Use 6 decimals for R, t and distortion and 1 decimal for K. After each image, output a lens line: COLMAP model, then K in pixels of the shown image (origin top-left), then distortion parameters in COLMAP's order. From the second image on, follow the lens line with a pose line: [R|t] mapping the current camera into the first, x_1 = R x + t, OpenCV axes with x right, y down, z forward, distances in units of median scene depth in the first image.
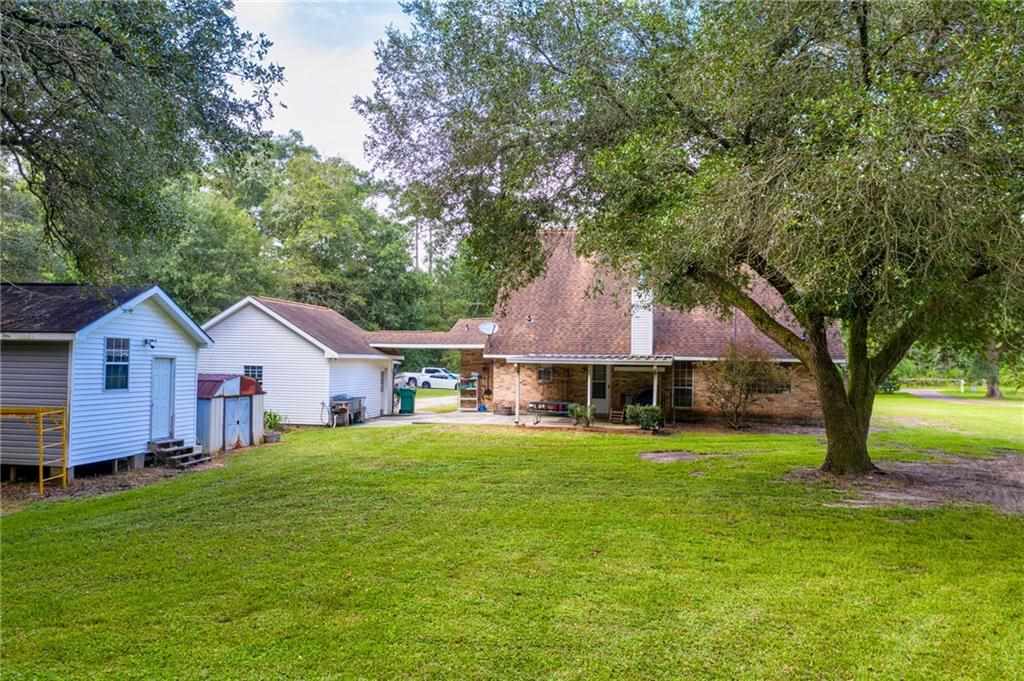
lens RADIAL K [[836.0, 0, 512.0], [0, 836.0, 340.5], [0, 0, 1]] dist [0.004420, 0.003992]
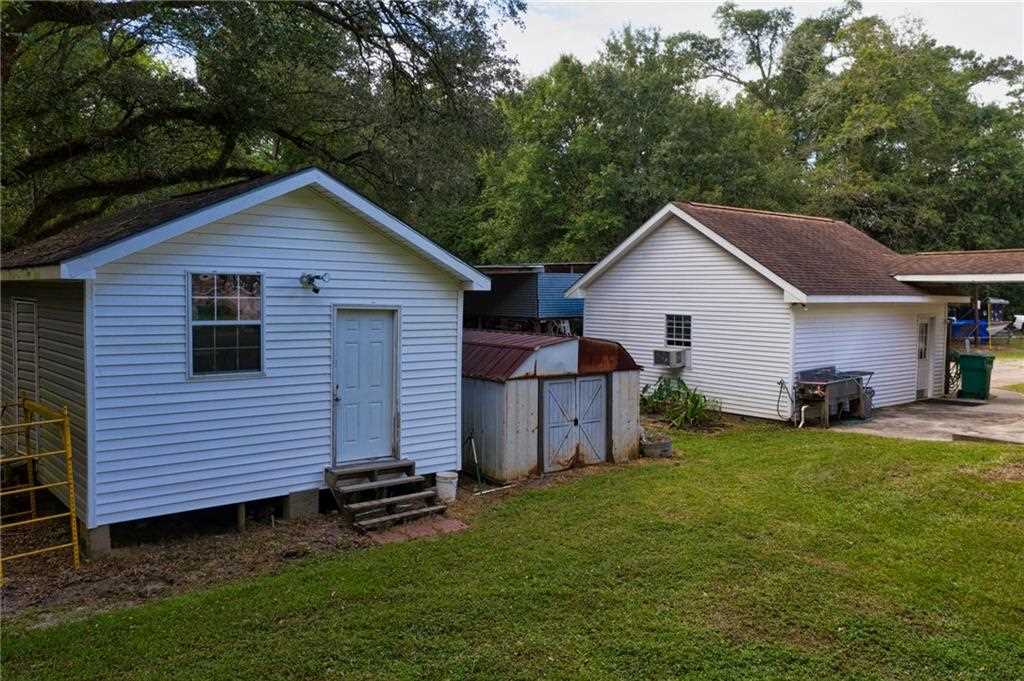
lens RADIAL K [[836.0, 0, 512.0], [0, 836.0, 340.5], [0, 0, 1]] dist [0.004420, 0.003992]
pose [[0.768709, 0.026754, -0.639039, -0.004972], [0.021108, 0.997519, 0.067153, 0.004521], [0.639250, -0.065110, 0.766237, 0.452486]]
